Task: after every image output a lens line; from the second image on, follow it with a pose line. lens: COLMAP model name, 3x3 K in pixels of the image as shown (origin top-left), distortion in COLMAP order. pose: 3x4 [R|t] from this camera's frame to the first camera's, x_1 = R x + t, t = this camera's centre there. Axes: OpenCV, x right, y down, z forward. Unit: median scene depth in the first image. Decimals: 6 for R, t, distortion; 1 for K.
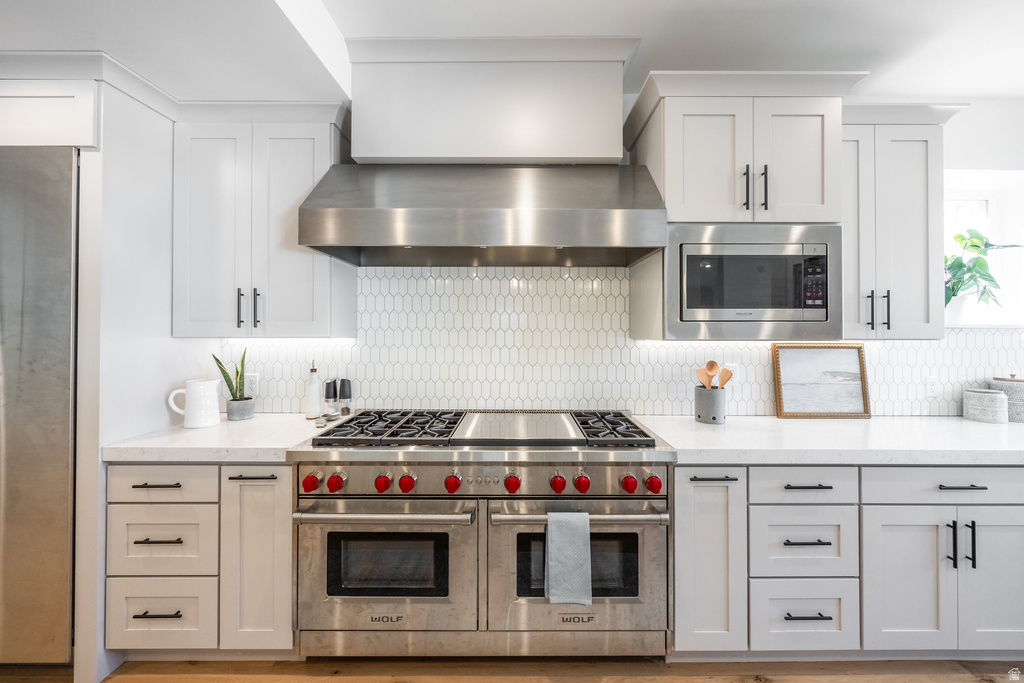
lens RADIAL K [[414.9, 0, 523.5], [0, 414.9, 326.5], [0, 0, 1]] dist [-0.000923, -0.000336]
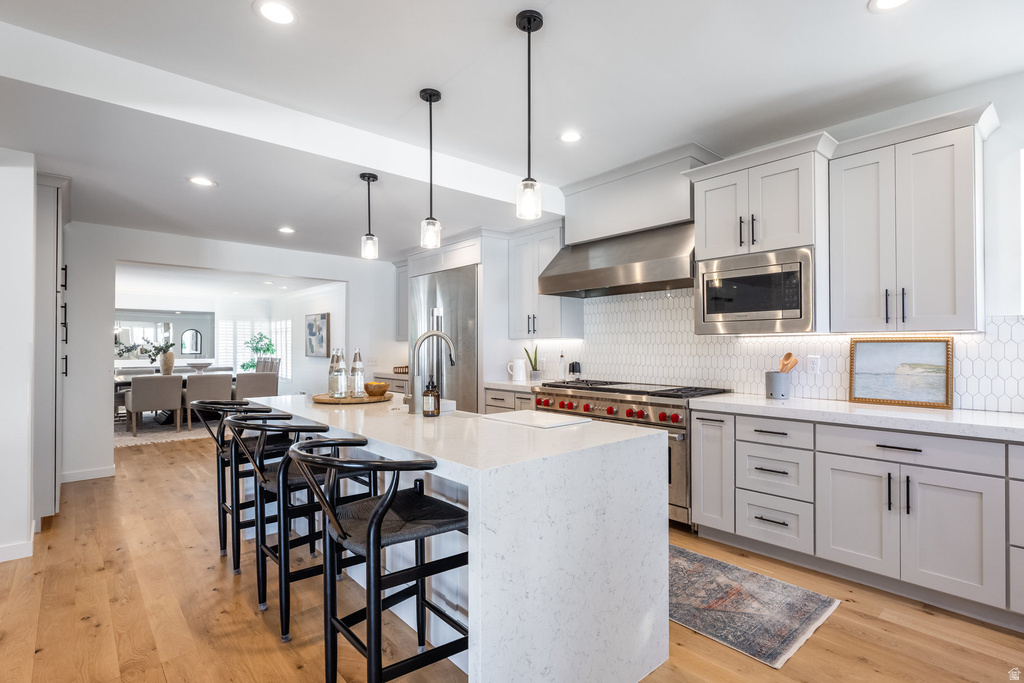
lens RADIAL K [[499.1, 0, 543.5], [0, 499.1, 346.7], [0, 0, 1]] dist [-0.000263, 0.000130]
pose [[0.681625, -0.003935, -0.731692, 1.211790], [0.009694, 0.999946, 0.003653, 0.059858], [0.731638, -0.009583, 0.681626, -0.667543]]
